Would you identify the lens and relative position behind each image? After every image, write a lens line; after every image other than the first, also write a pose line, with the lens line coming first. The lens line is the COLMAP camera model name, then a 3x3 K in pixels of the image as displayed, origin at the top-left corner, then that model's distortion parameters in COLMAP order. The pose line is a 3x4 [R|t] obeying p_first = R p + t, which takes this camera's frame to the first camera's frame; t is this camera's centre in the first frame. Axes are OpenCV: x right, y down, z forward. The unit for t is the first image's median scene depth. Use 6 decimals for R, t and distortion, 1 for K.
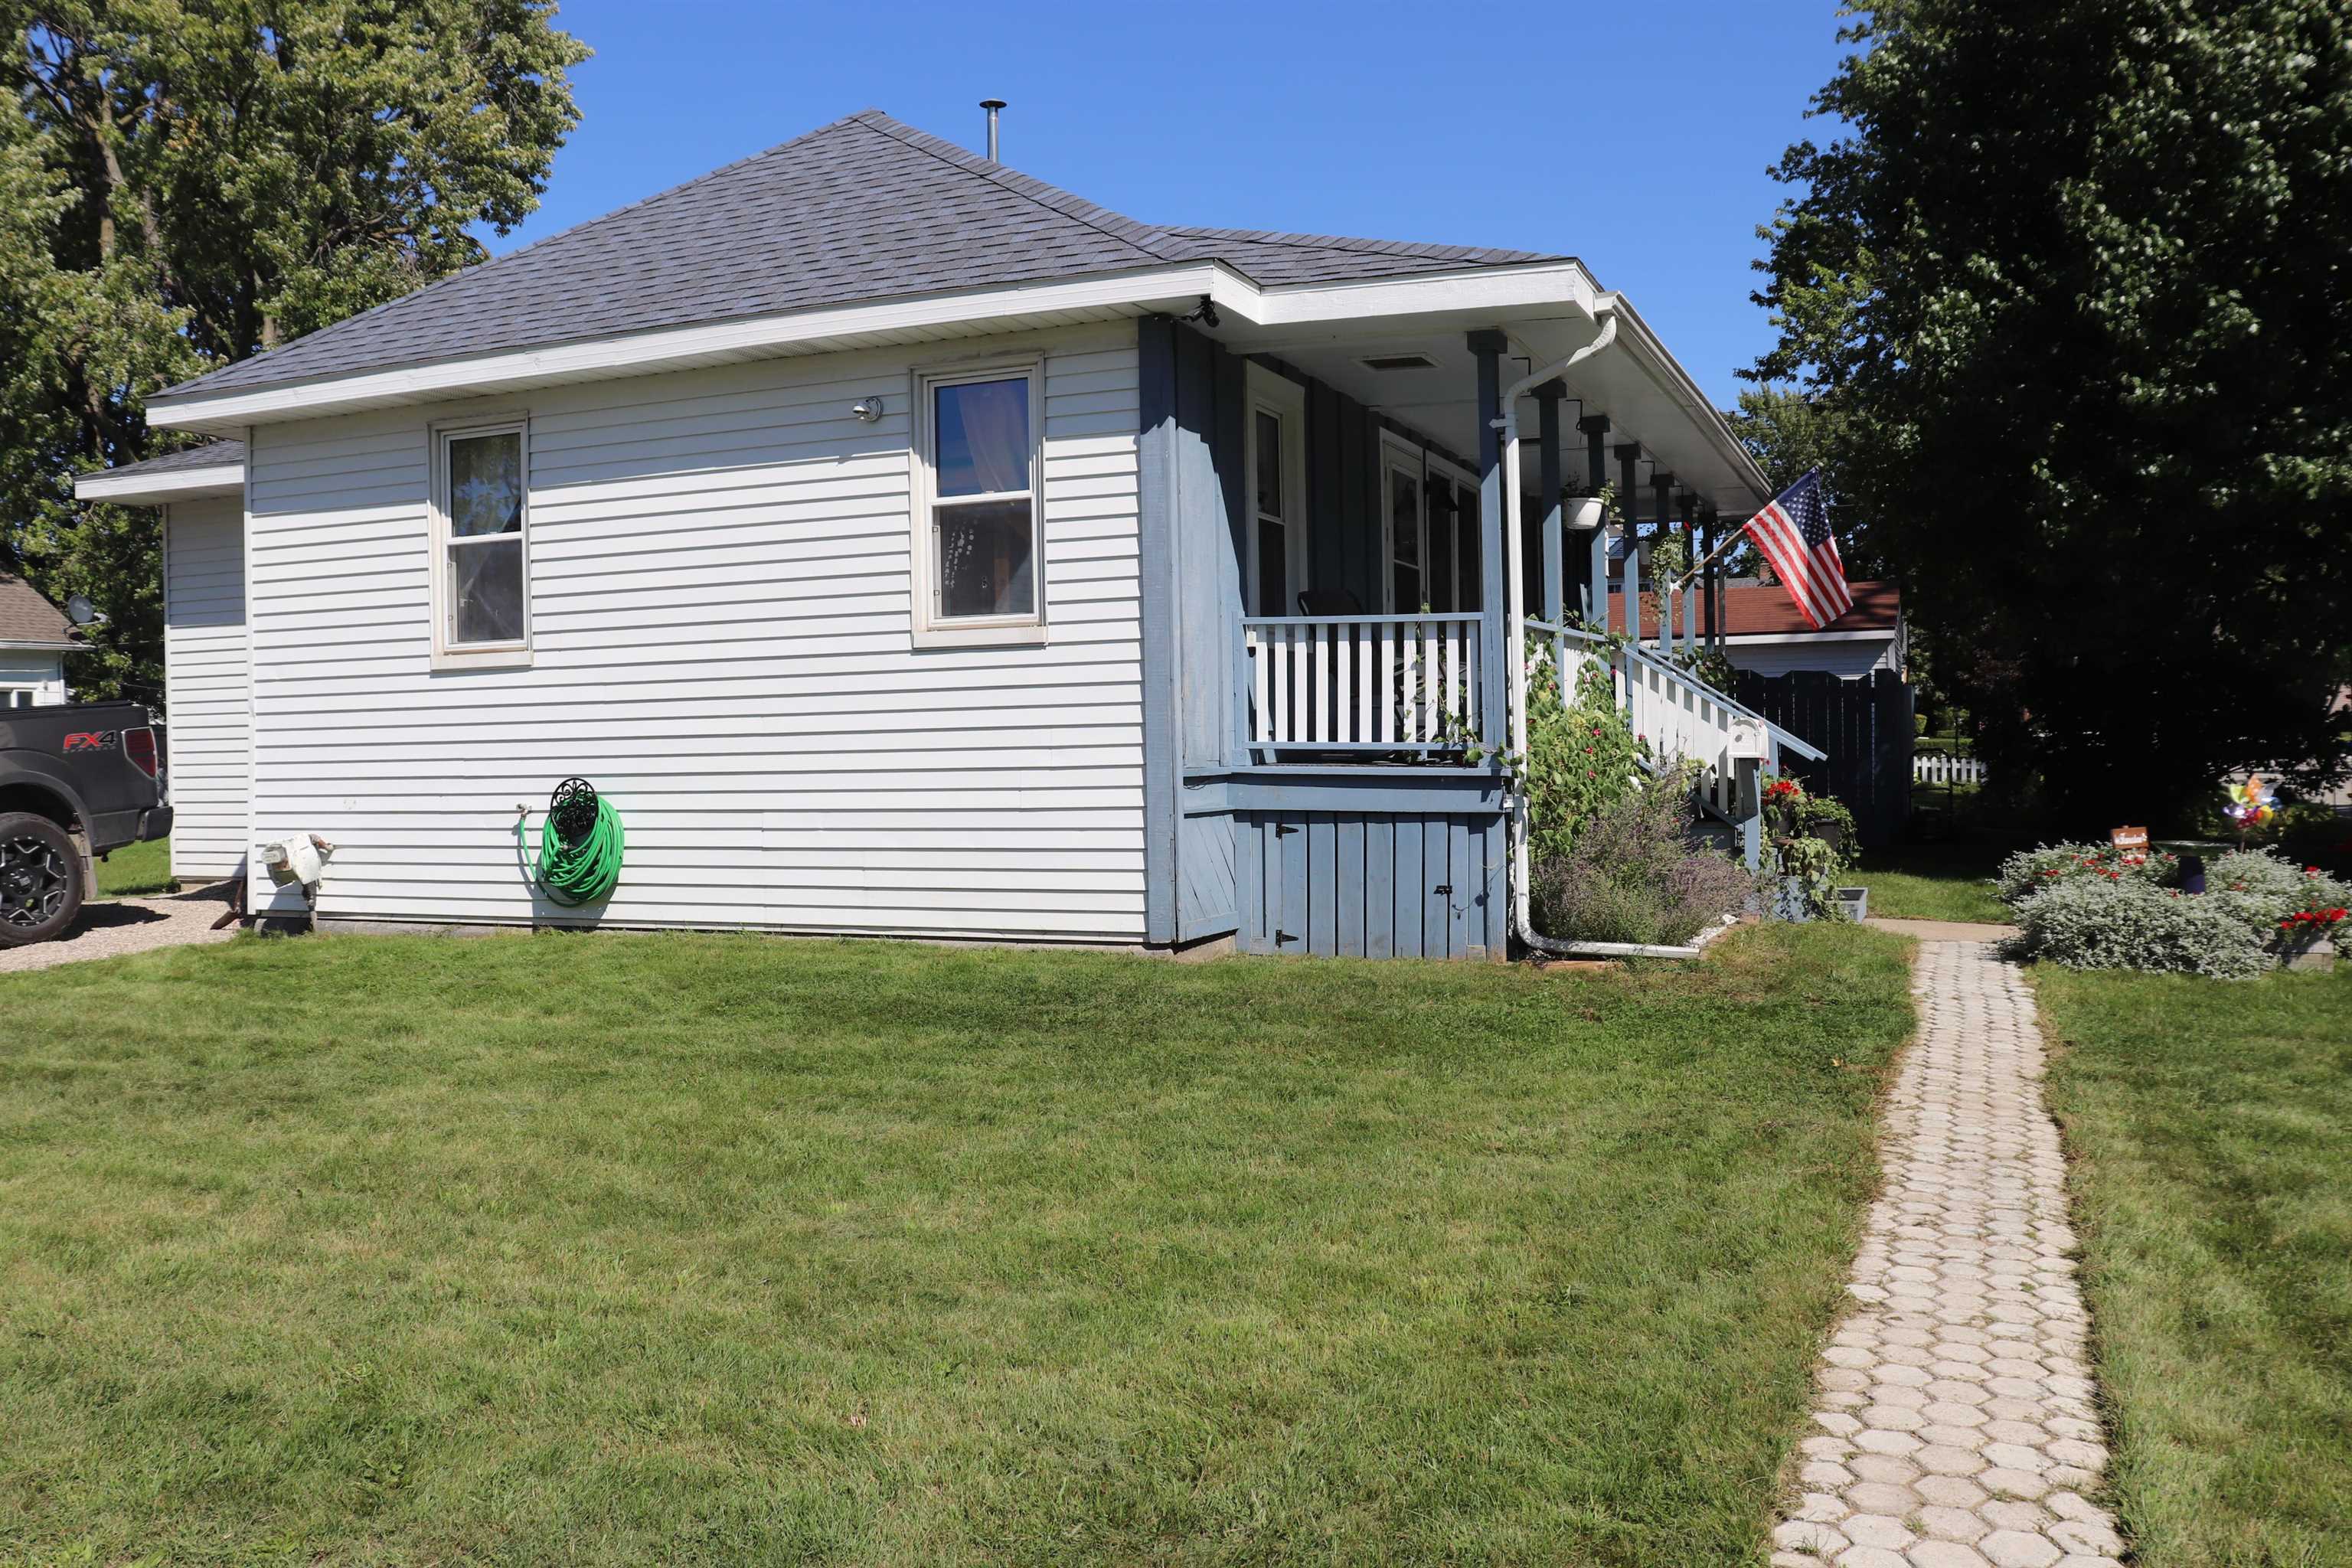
lens RADIAL K [[1930.2, 0, 1176.0], [0, 1930.2, 784.0], [0, 0, 1]] dist [-0.165038, 0.146833]
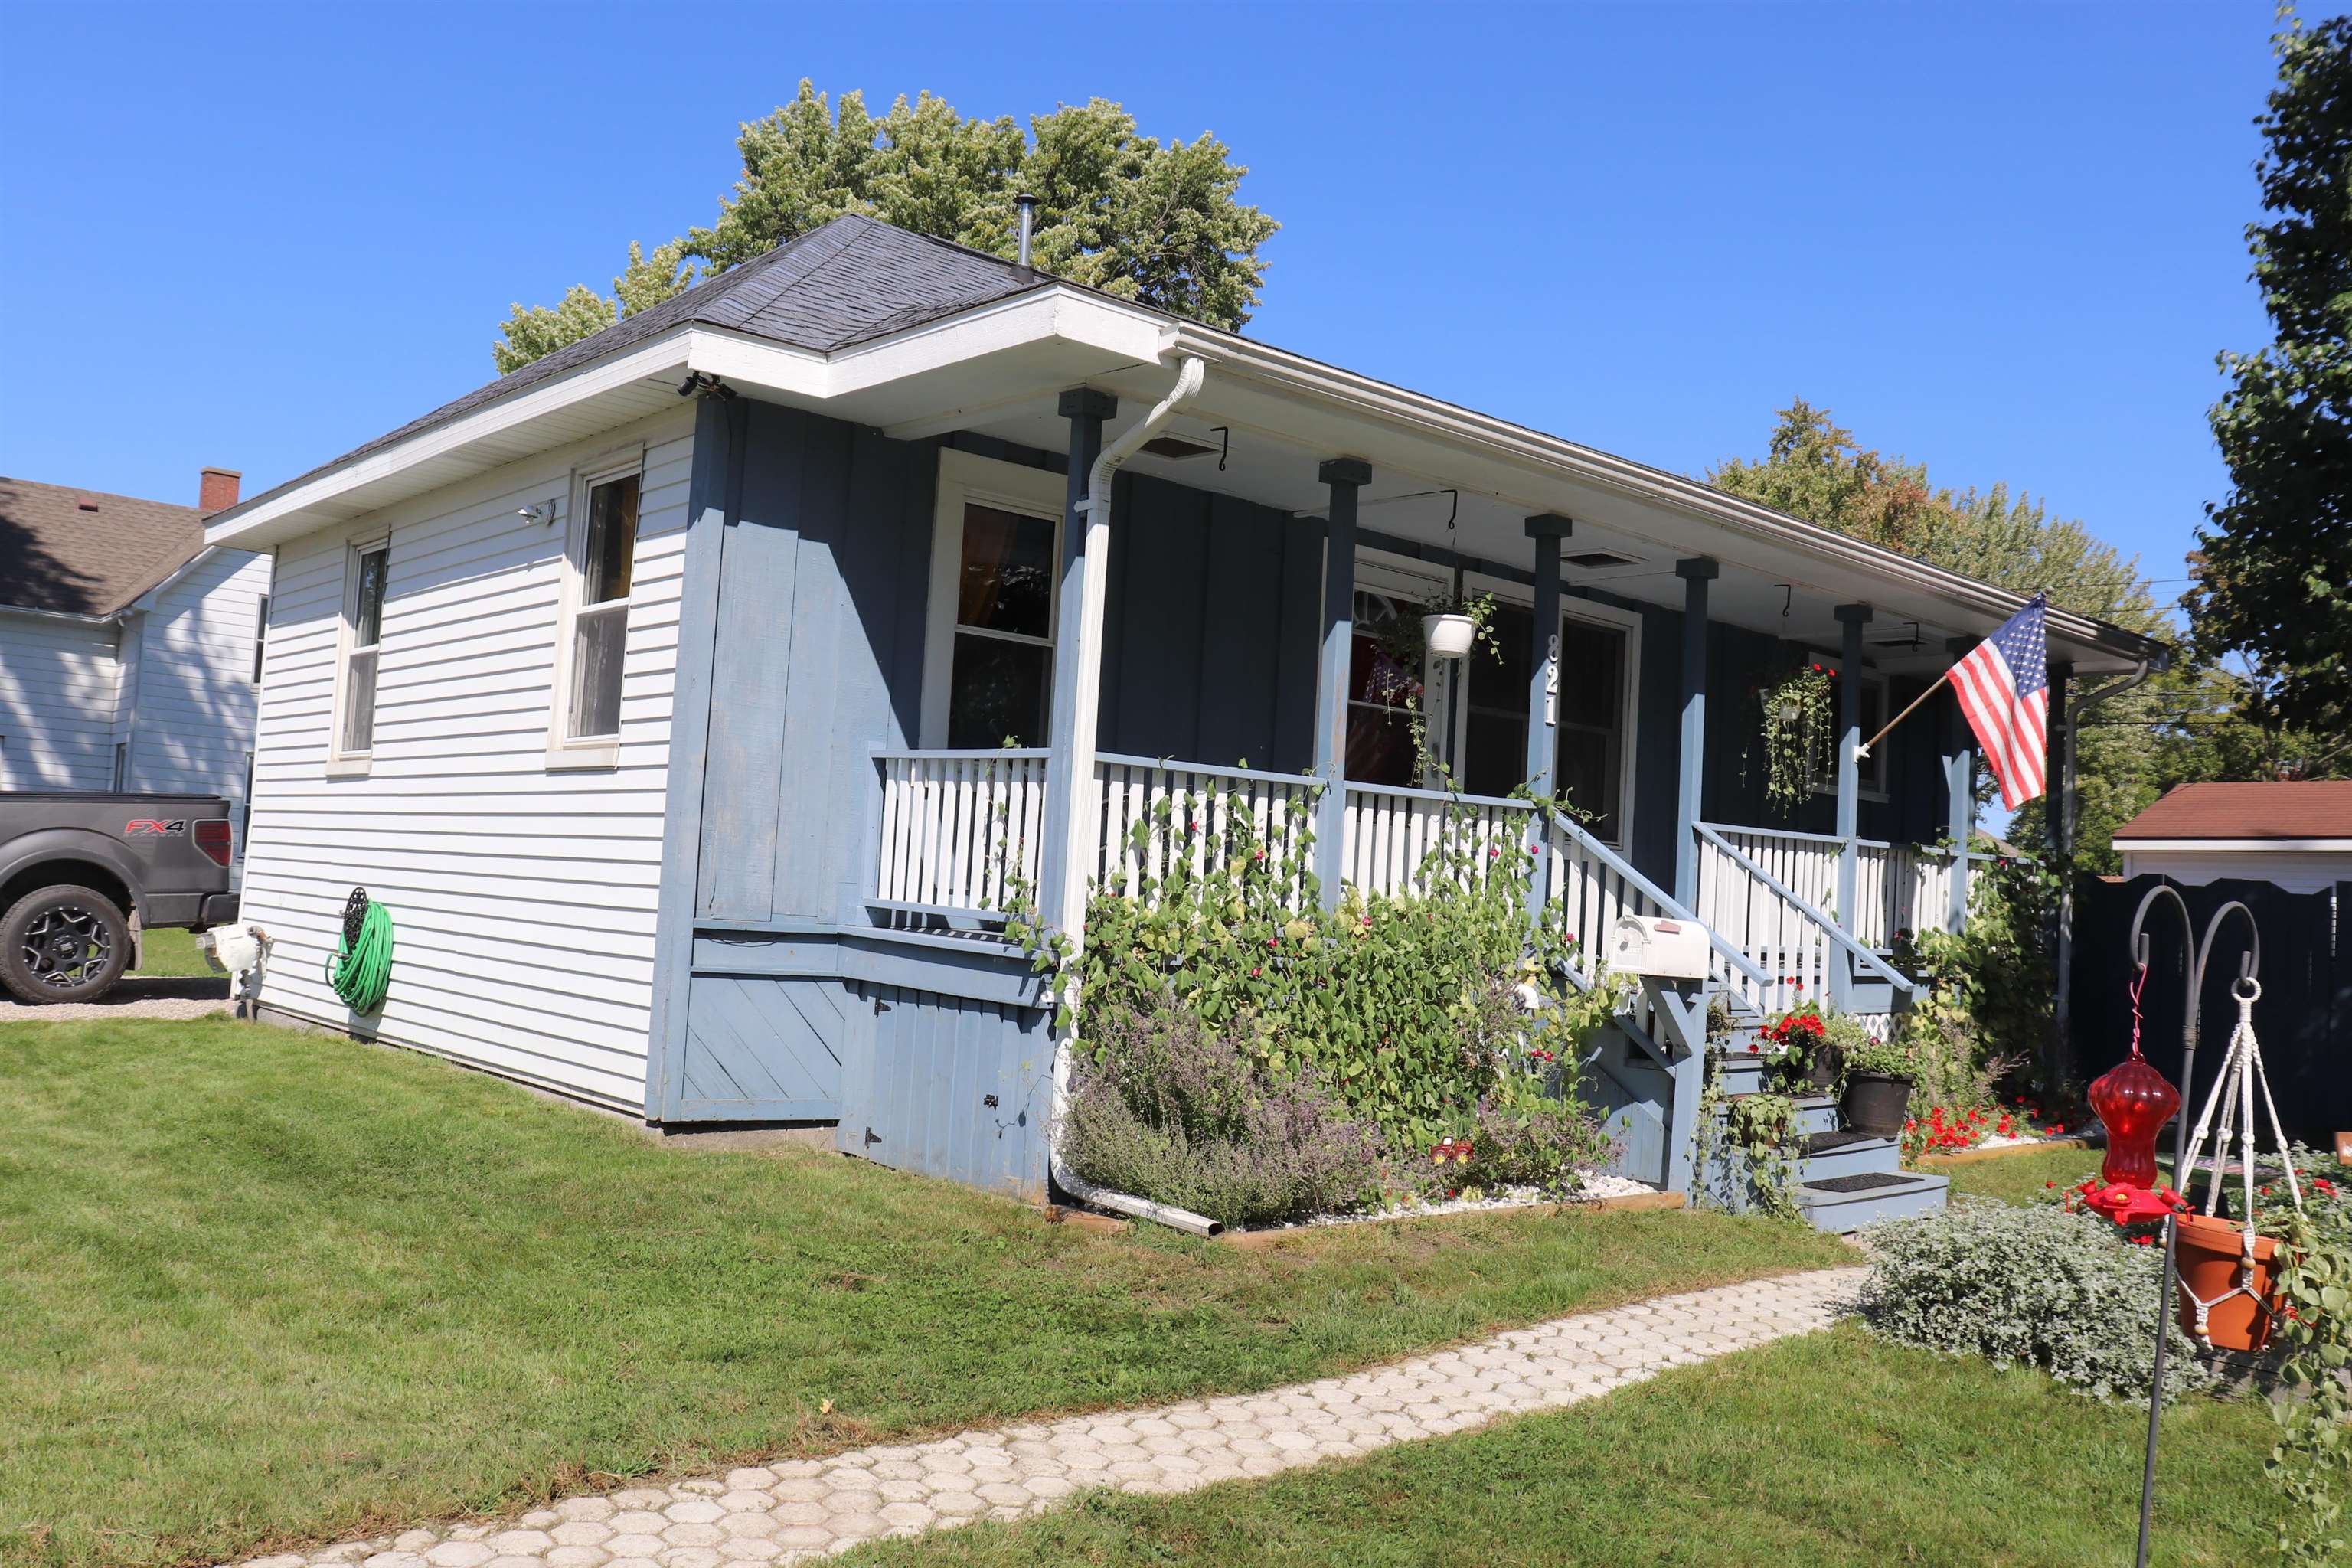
lens RADIAL K [[1930.2, 0, 1176.0], [0, 1930.2, 784.0], [0, 0, 1]] dist [-0.165038, 0.146833]
pose [[0.899158, 0.042203, -0.435584, 0.523301], [-0.081204, 0.994144, -0.071306, -0.022501], [0.430024, 0.099486, 0.897319, 0.309523]]
